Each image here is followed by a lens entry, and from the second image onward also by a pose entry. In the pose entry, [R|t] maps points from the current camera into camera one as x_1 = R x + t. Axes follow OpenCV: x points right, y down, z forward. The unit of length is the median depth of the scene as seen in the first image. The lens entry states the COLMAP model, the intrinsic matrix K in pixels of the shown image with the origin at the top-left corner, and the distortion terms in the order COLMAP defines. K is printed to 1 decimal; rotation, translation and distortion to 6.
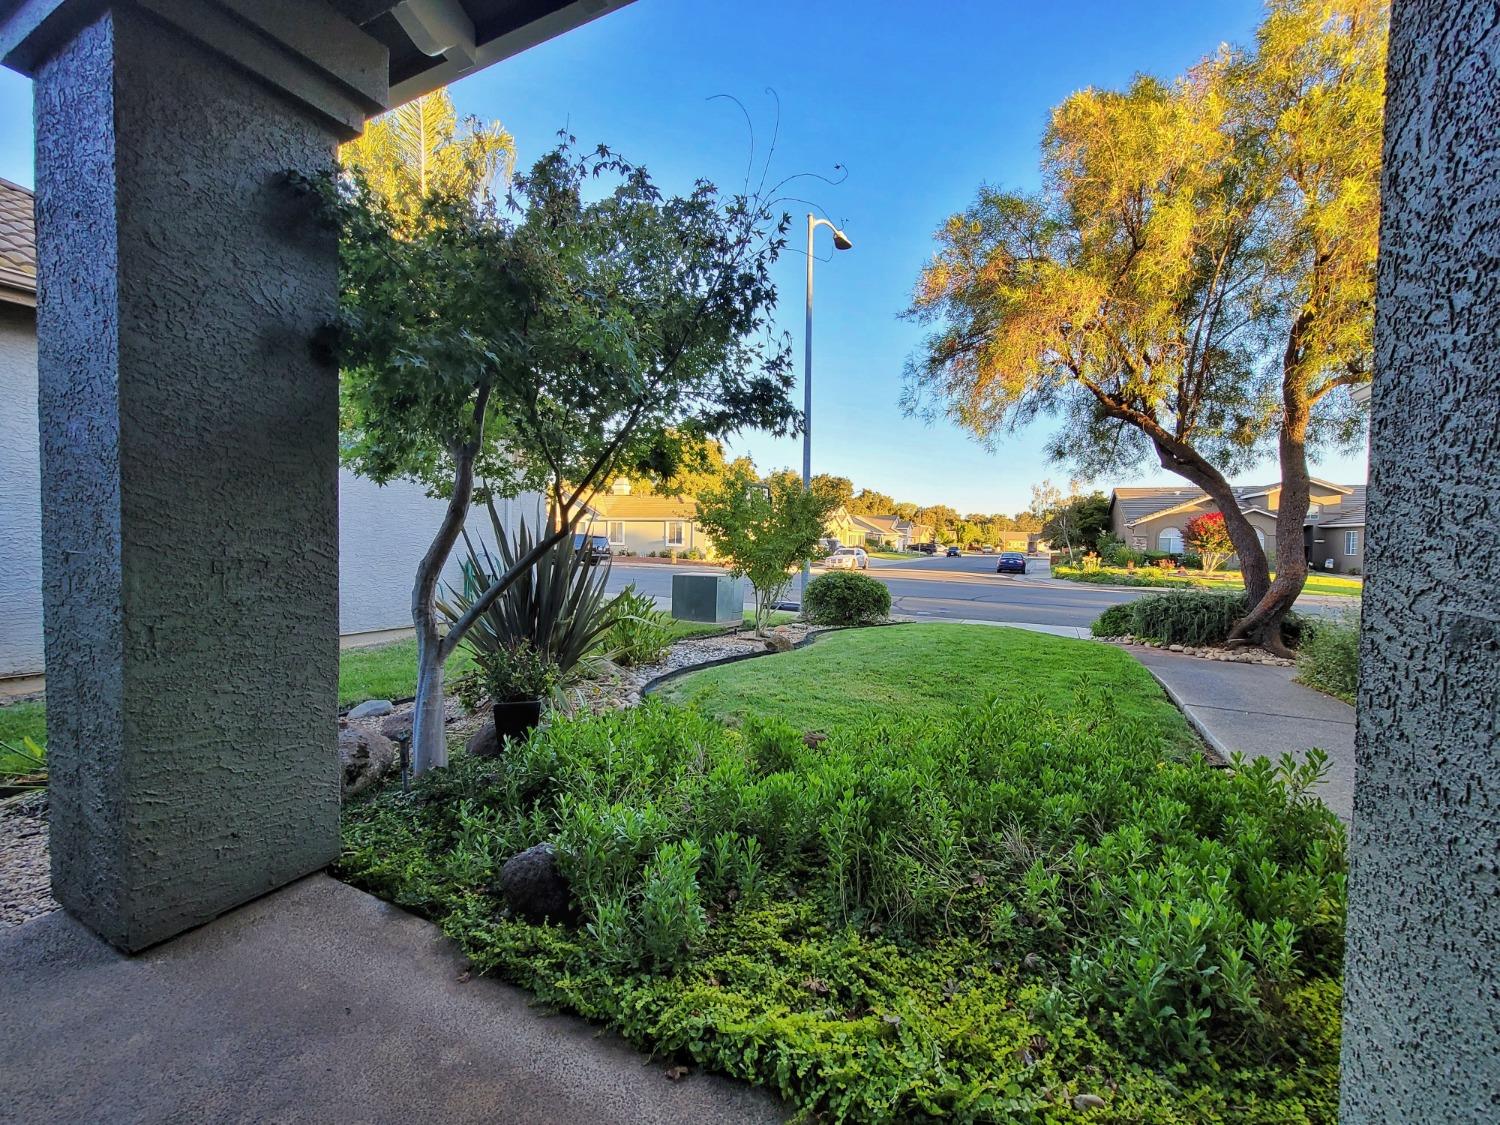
lens RADIAL K [[652.2, 0, 719.5], [0, 652.2, 561.1], [0, 0, 1]] dist [-0.002710, -0.000454]
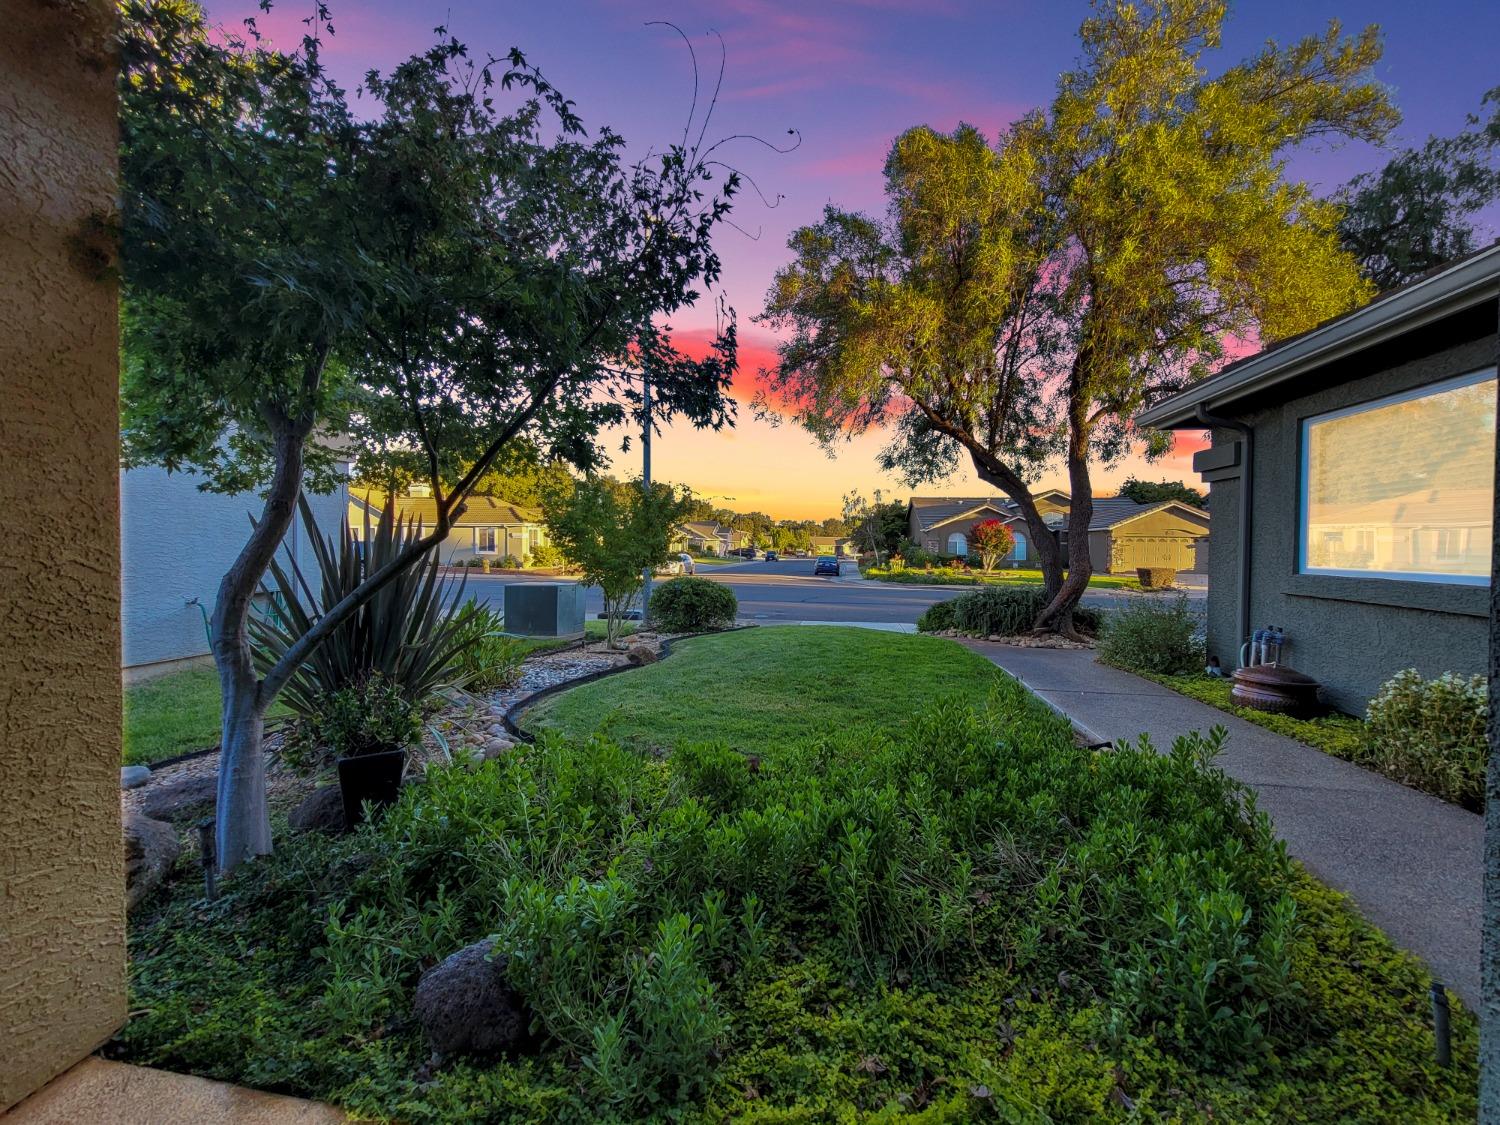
lens RADIAL K [[663.5, 0, 757.6], [0, 663.5, 560.3], [0, 0, 1]] dist [-0.003998, 0.000680]
pose [[0.949562, -0.014939, 0.313224, -0.118791], [0.018215, 0.999806, -0.007535, -0.000117], [-0.313051, 0.012861, 0.949649, 0.105133]]
